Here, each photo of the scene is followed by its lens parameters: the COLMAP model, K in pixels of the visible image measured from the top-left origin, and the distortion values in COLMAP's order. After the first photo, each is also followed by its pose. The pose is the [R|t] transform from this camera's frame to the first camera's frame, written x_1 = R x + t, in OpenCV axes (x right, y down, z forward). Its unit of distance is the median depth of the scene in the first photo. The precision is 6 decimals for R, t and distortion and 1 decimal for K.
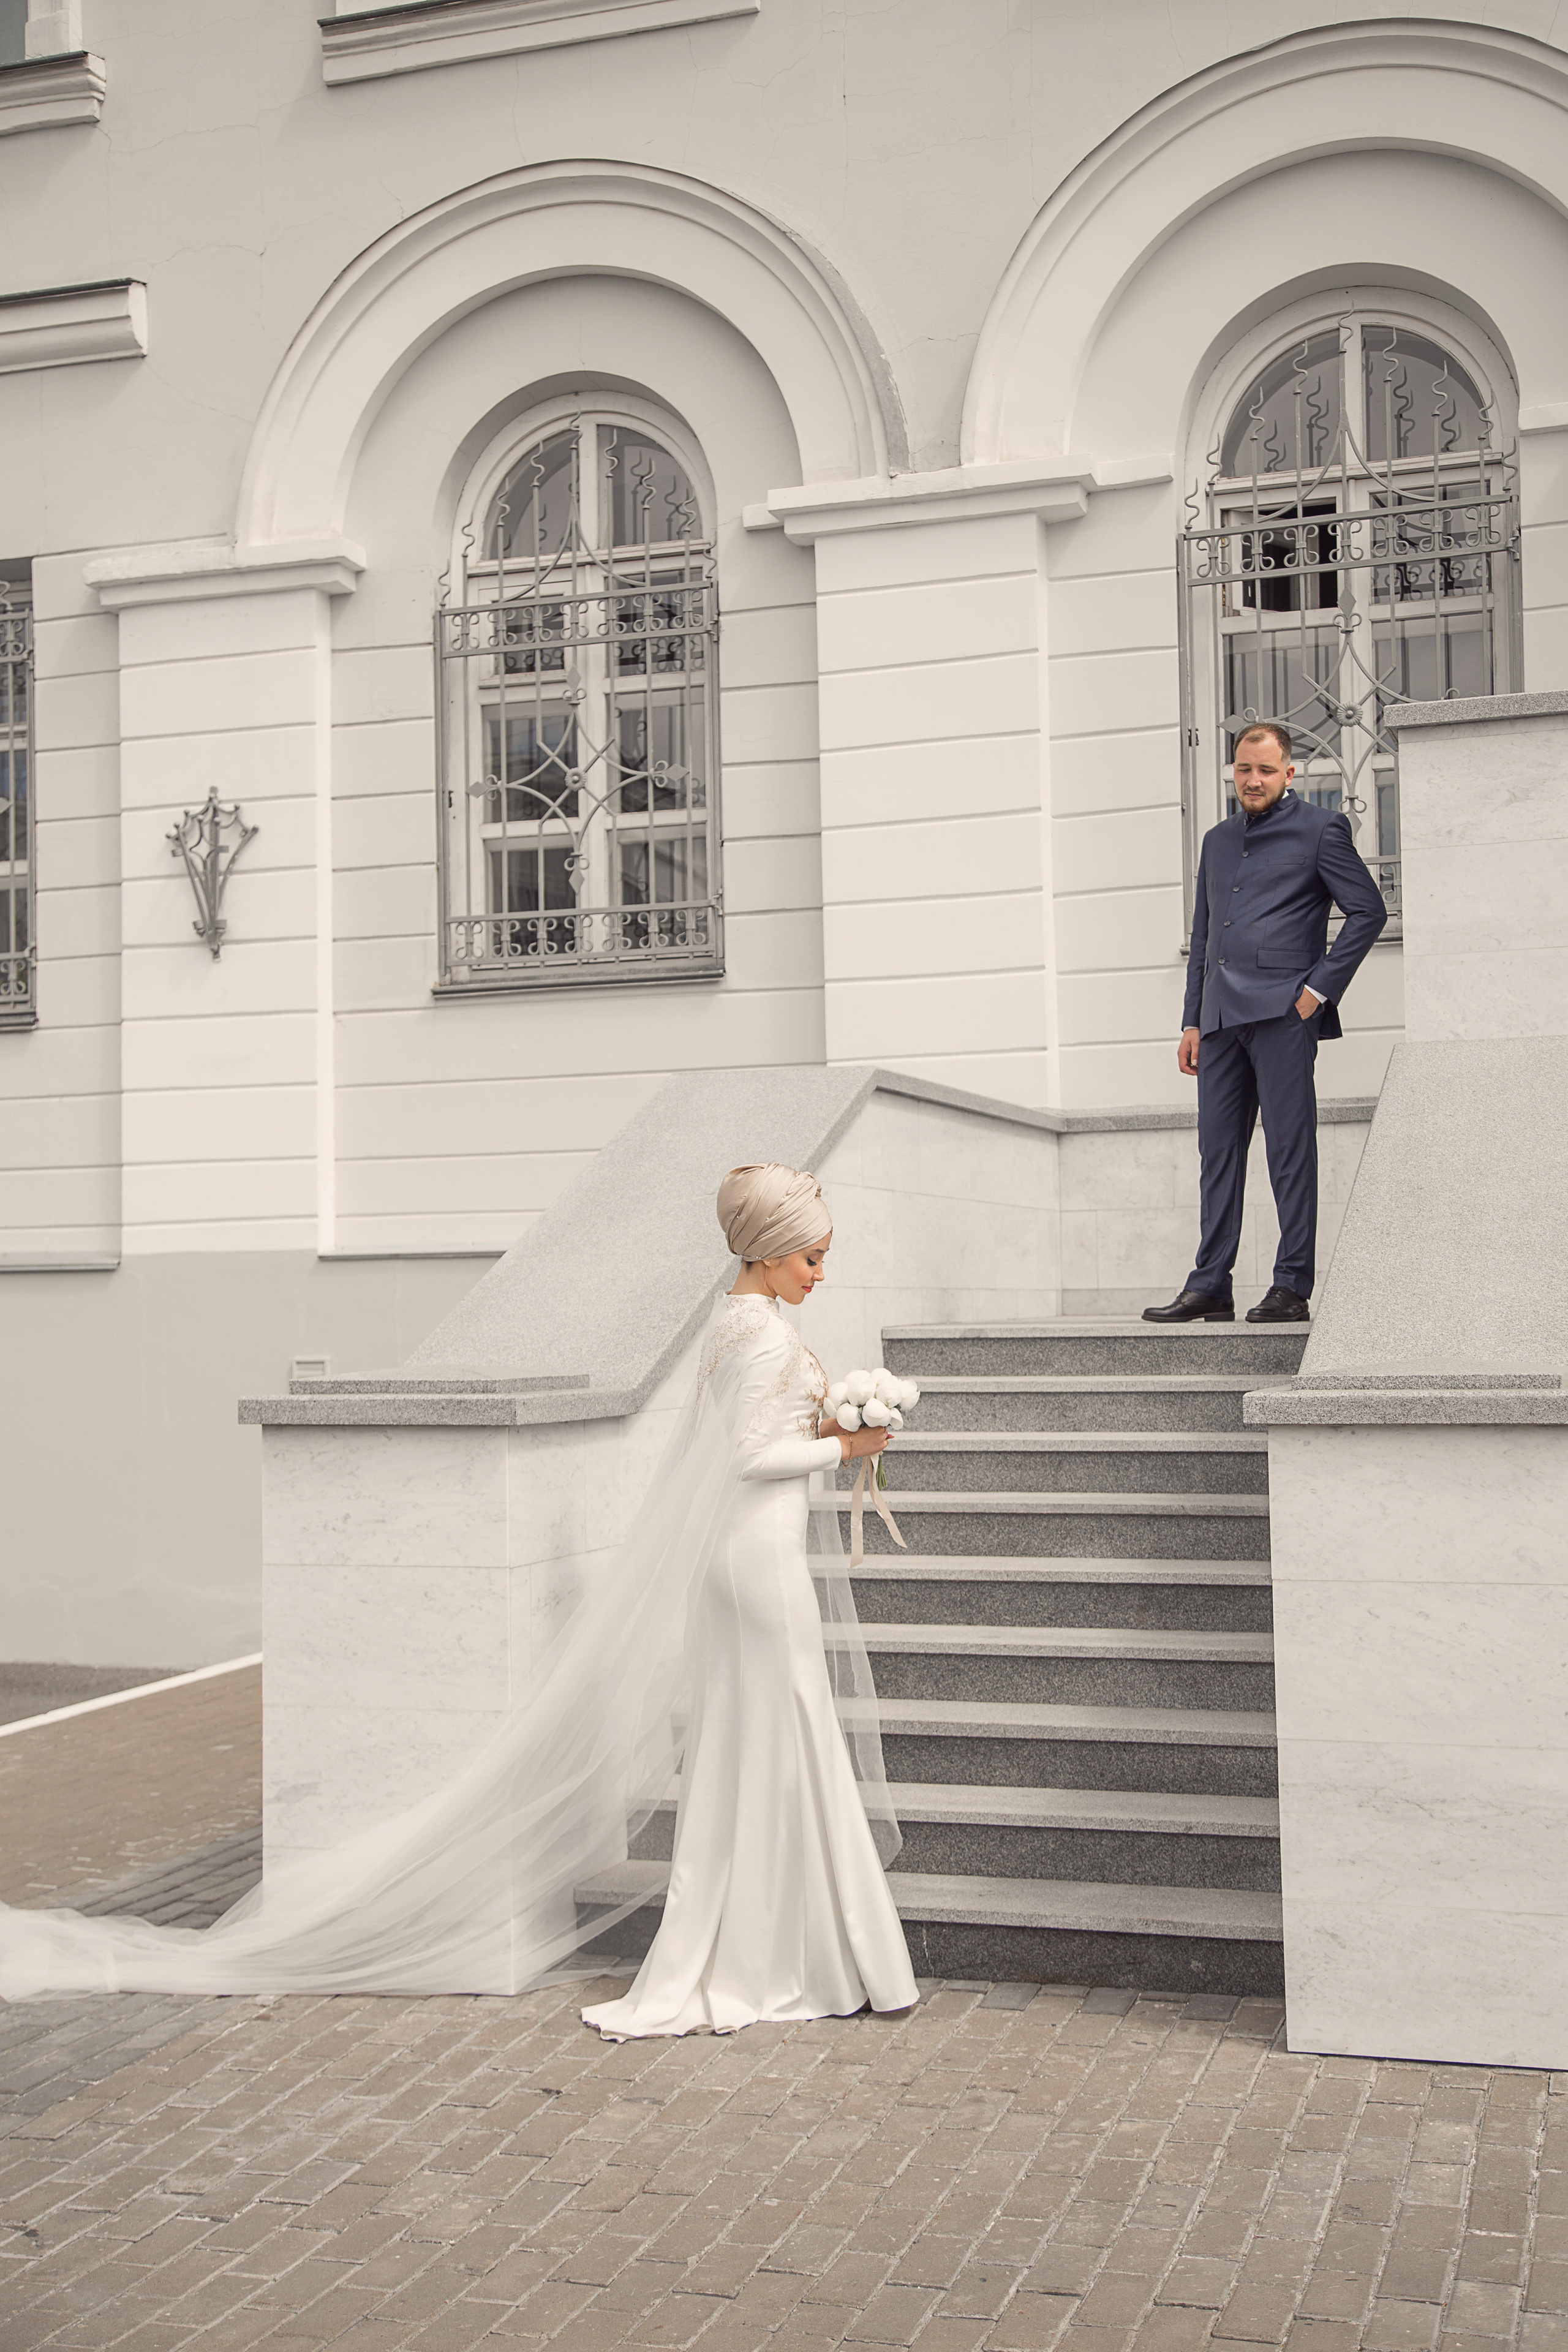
lens RADIAL K [[3099.8, 0, 784.0], [0, 3099.8, 1176.0], [0, 0, 1]] dist [0.012595, 0.019058]
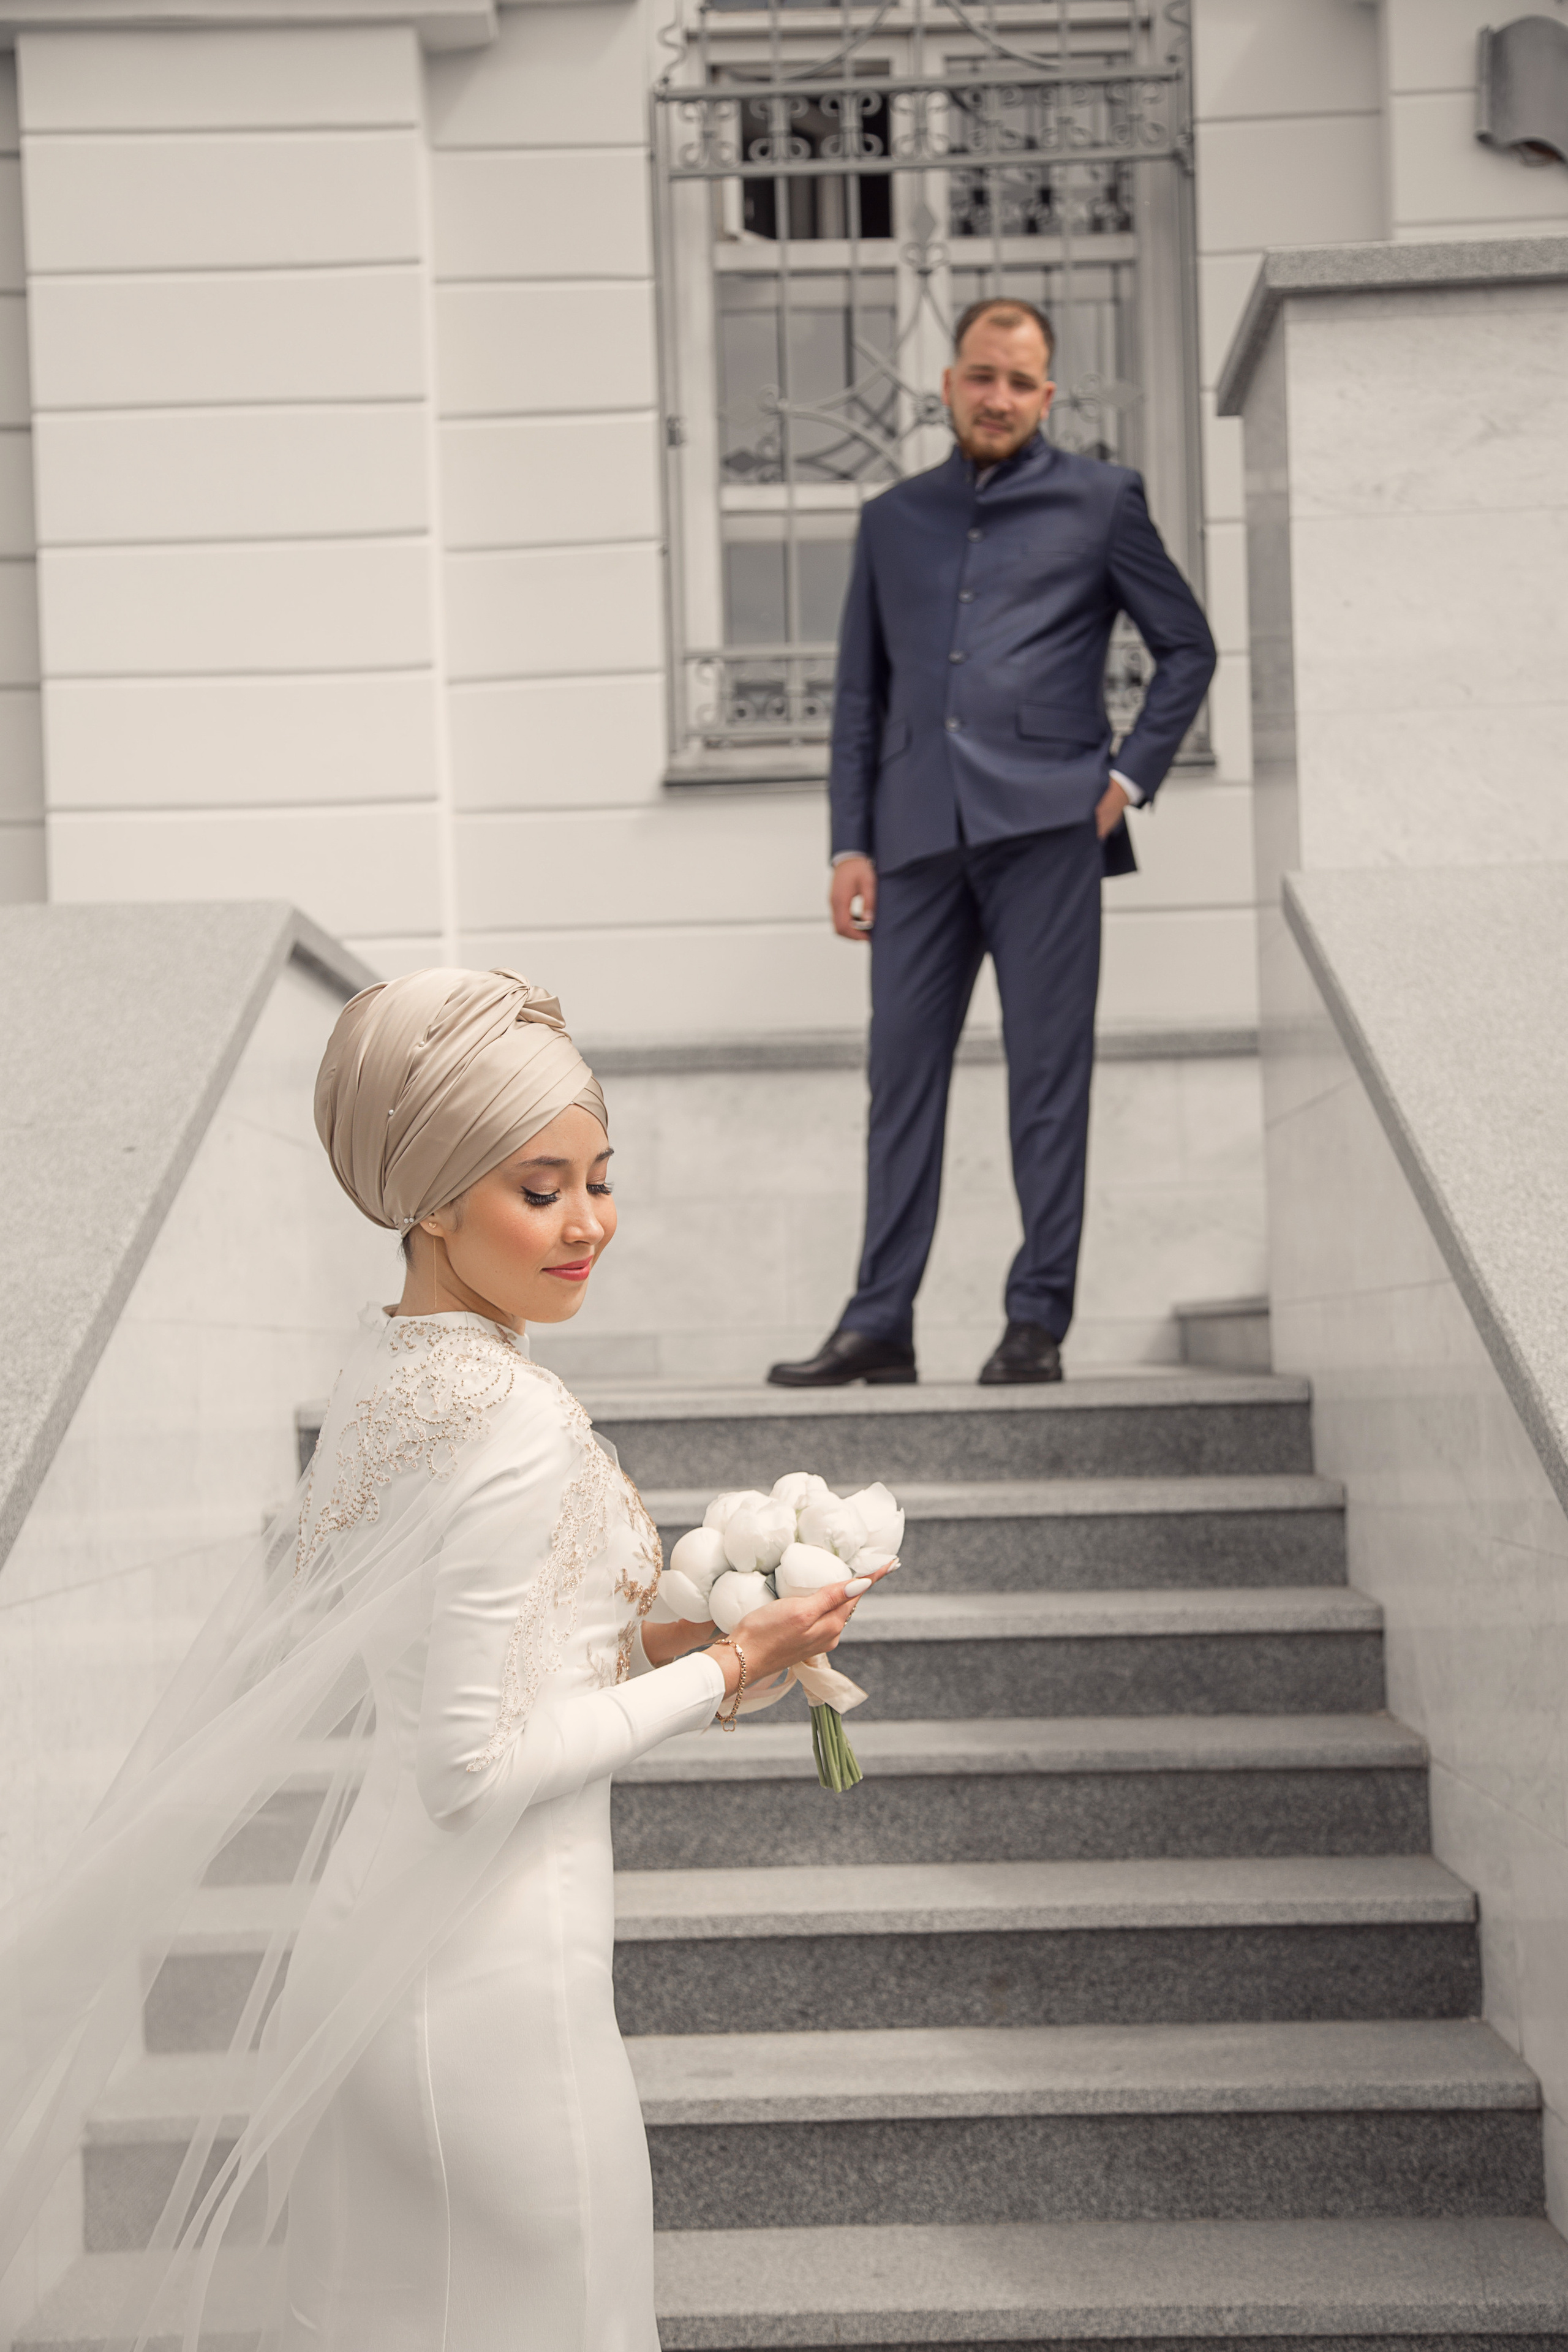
lens RADIAL K [[3285.0, 0, 784.0], [0, 3285.0, 1176.0], [0, 0, 1]] dist [0.172654, -0.057355]
pose [[0.941827, 0.006203, 0.336041, -0.079669], [-0.000067, 0.999833, -0.018267, 0.020429], [-0.336098, 0.017182, 0.941670, 0.458424]]
